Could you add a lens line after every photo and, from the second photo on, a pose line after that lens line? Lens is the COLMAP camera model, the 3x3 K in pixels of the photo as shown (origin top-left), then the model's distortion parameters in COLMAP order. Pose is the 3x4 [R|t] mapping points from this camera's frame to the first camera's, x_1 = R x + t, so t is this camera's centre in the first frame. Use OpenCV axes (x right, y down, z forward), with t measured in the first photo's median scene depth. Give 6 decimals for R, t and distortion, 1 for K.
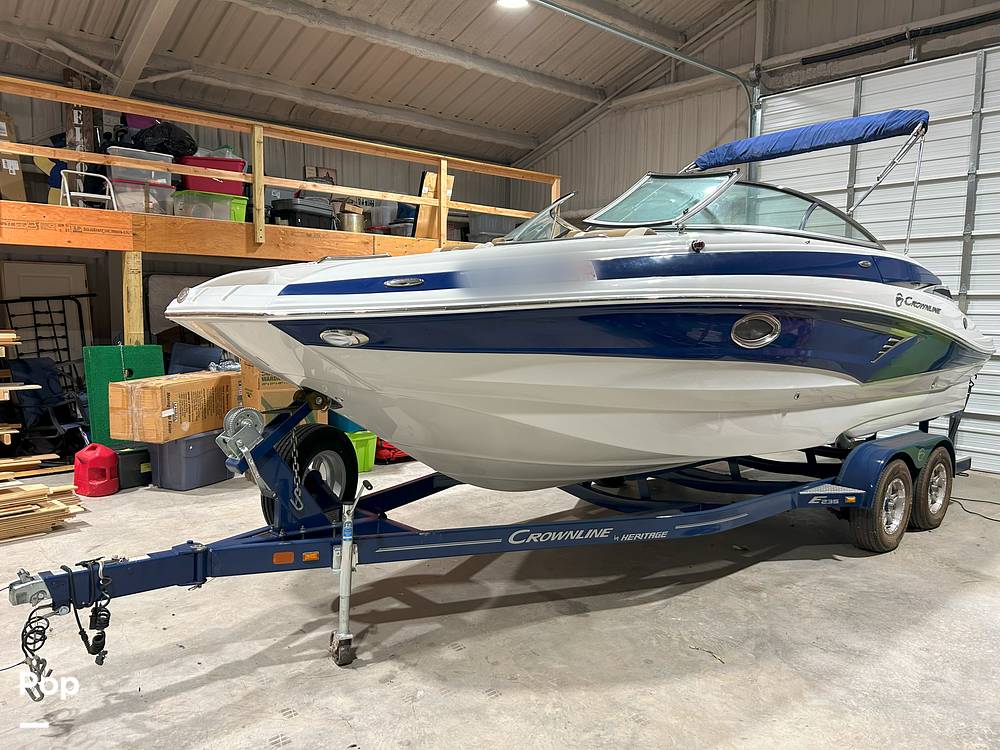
lens RADIAL K [[752.1, 0, 496.0], [0, 752.1, 375.8], [0, 0, 1]] dist [0.050389, -0.050854]
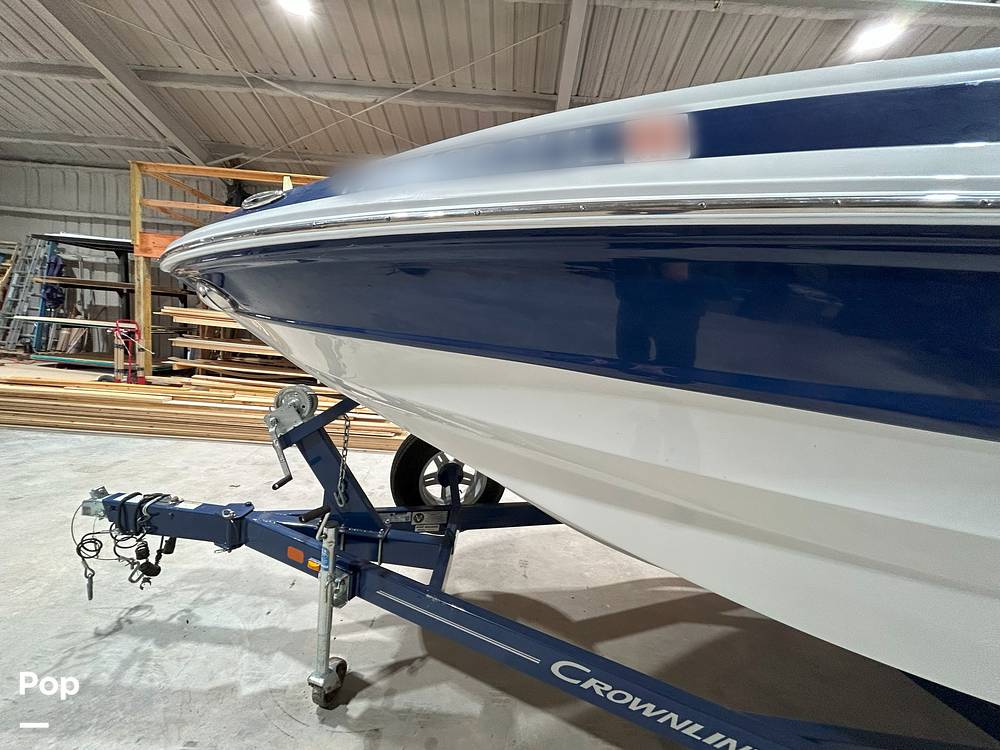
lens RADIAL K [[404.2, 0, 497.3], [0, 404.2, 375.8], [0, 0, 1]] dist [0.000277, 0.000250]
pose [[0.720167, 0.130548, -0.681408, 0.164641], [-0.142301, 0.989051, 0.039093, -0.021782], [0.679051, 0.068811, 0.730859, 0.656761]]
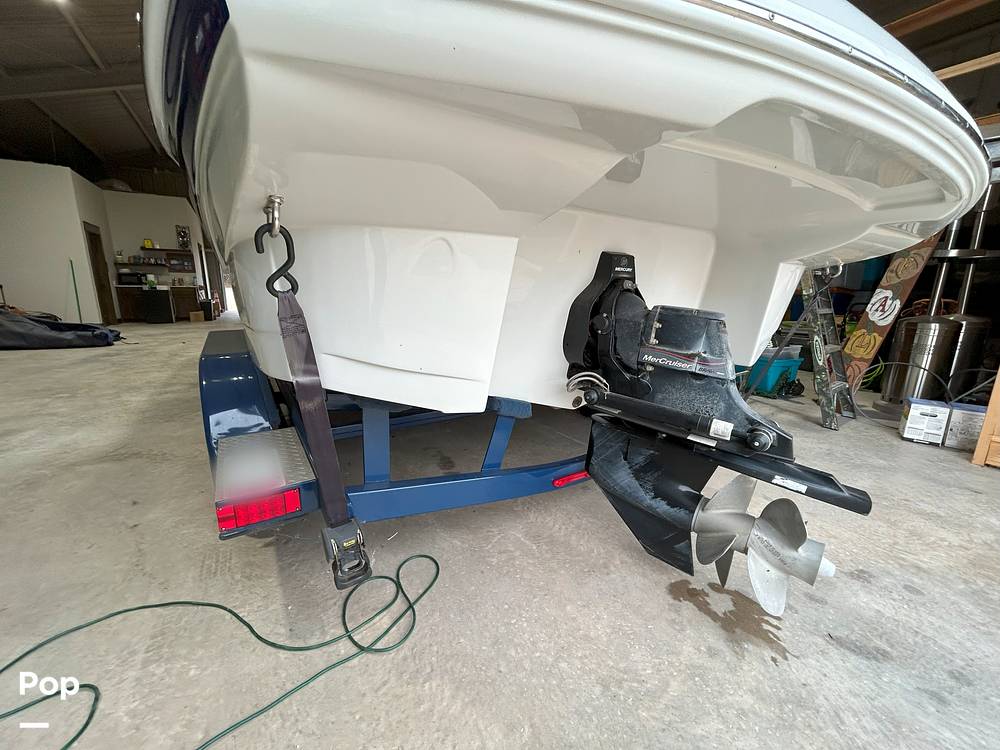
lens RADIAL K [[403.0, 0, 498.7], [0, 403.0, 375.1], [0, 0, 1]] dist [0.001121, 0.000237]
pose [[-0.156280, 0.199040, -0.967450, 1.186277], [-0.102714, 0.970900, 0.216342, 0.009407], [0.982358, 0.133181, -0.131288, 1.766520]]
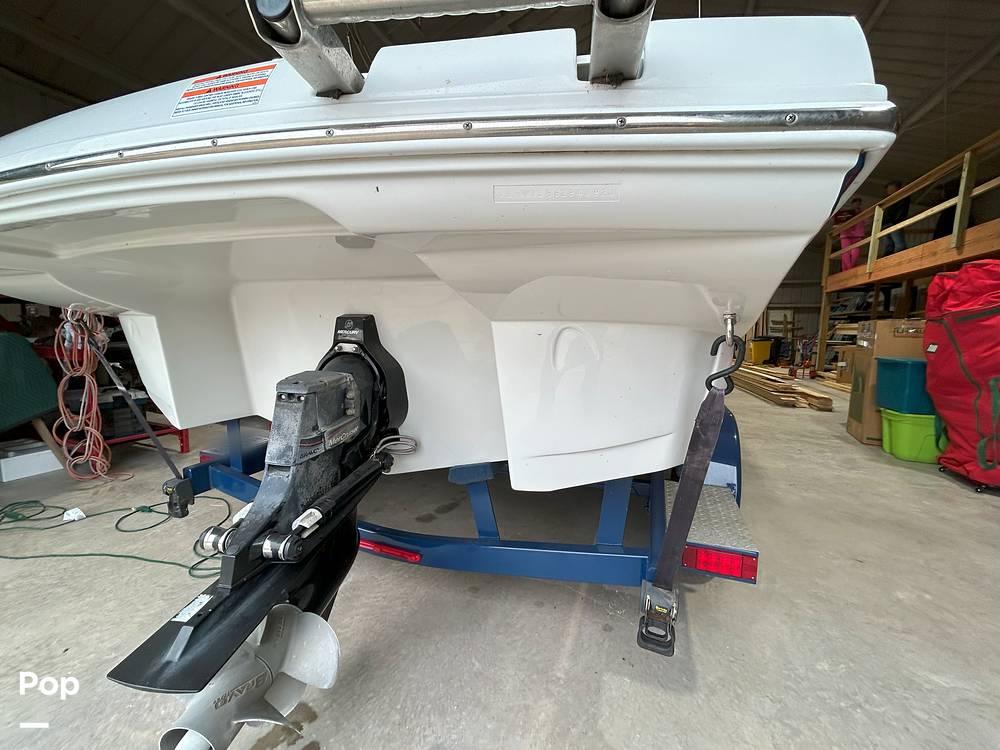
lens RADIAL K [[403.0, 0, 498.7], [0, 403.0, 375.1], [0, 0, 1]] dist [0.001121, 0.000237]
pose [[-0.892189, 0.022317, -0.451110, 0.866365], [-0.069665, 0.980027, 0.186265, -0.048983], [0.446257, 0.197610, -0.872814, 2.154939]]
